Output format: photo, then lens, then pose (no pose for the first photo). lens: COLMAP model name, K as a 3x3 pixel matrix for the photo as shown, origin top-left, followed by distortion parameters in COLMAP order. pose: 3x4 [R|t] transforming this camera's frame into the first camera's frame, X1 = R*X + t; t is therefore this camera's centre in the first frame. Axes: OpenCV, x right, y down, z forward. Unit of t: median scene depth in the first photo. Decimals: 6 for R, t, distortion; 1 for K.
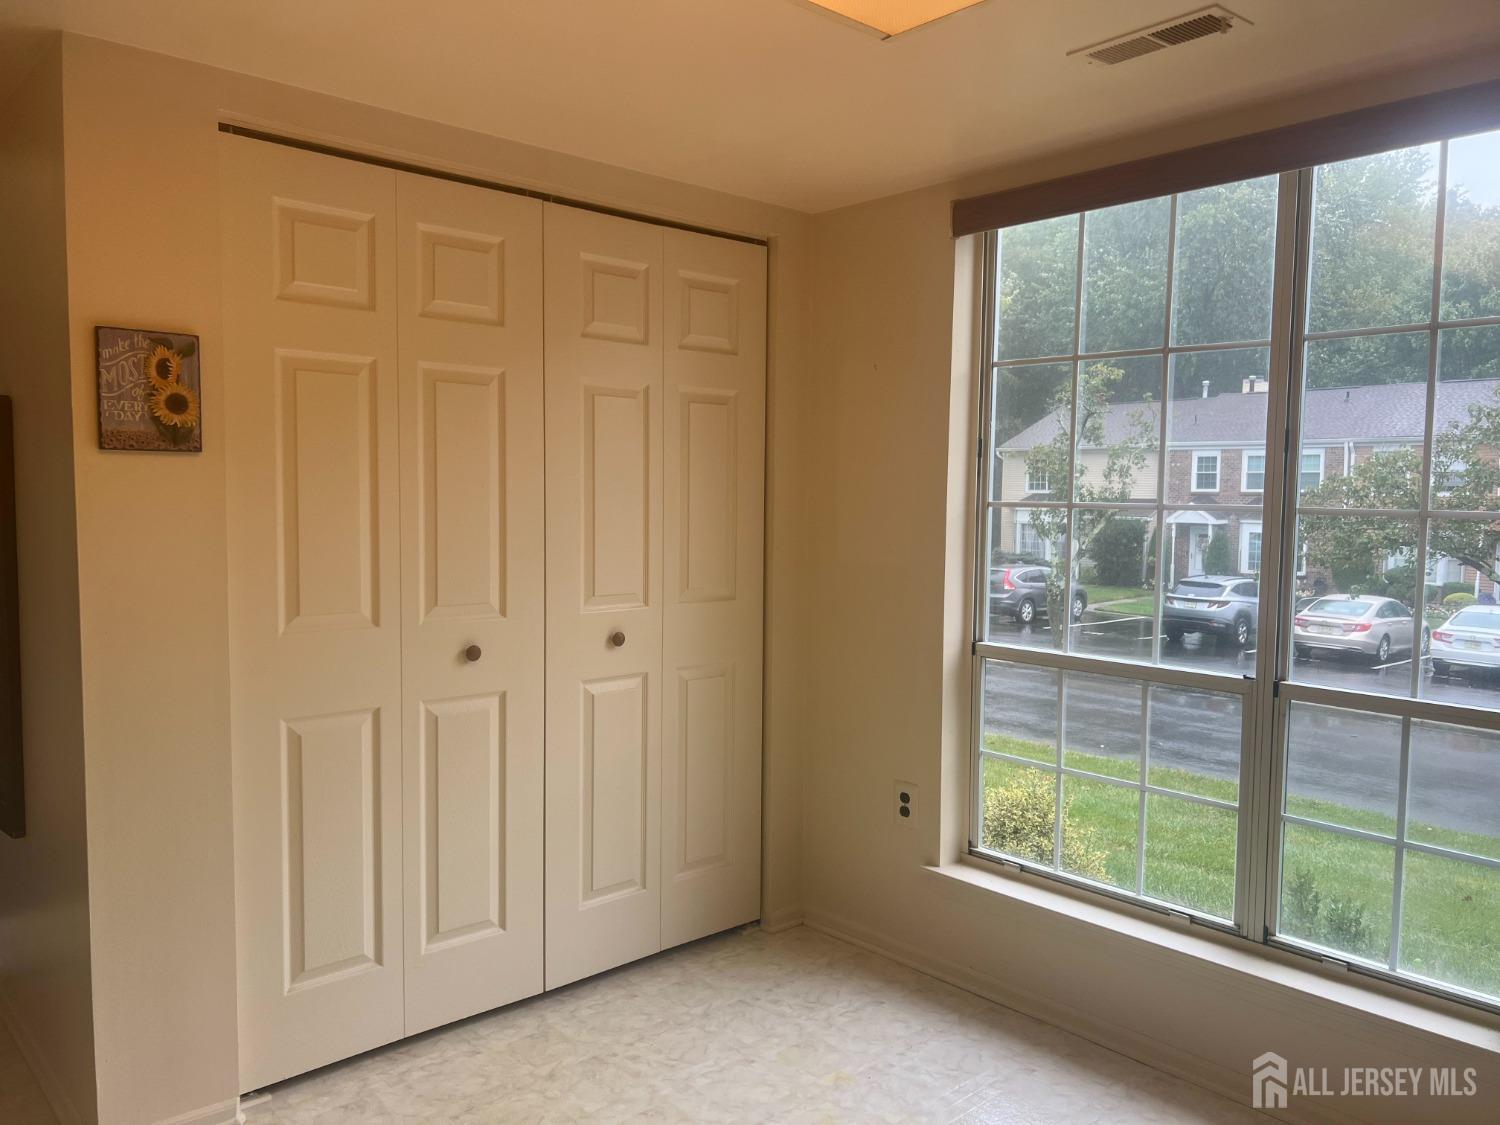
lens RADIAL K [[1128.4, 0, 750.0], [0, 1128.4, 562.5], [0, 0, 1]] dist [0.071358, -0.000556]
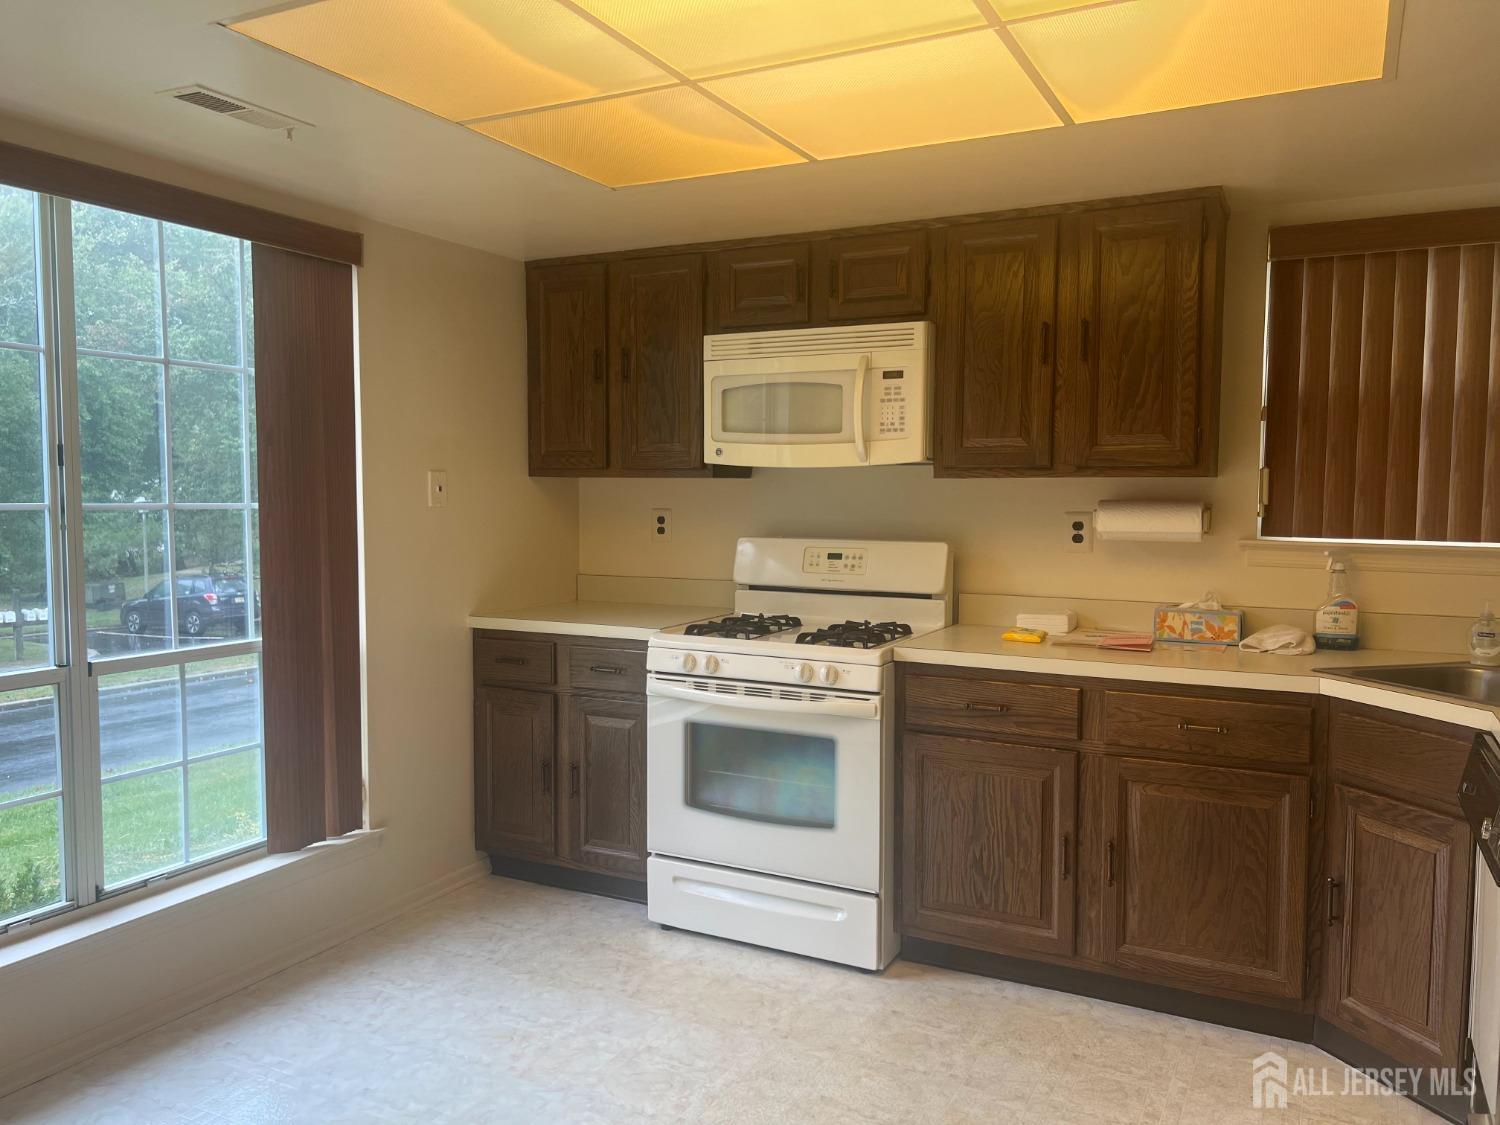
lens RADIAL K [[1118.3, 0, 750.0], [0, 1118.3, 562.5], [0, 0, 1]] dist [-0.088717, 0.000954]
pose [[-0.345365, -0.076716, 0.935328, -0.725447], [0.053307, 0.993440, 0.101165, -0.063486], [-0.936953, 0.084798, -0.339010, 0.762246]]
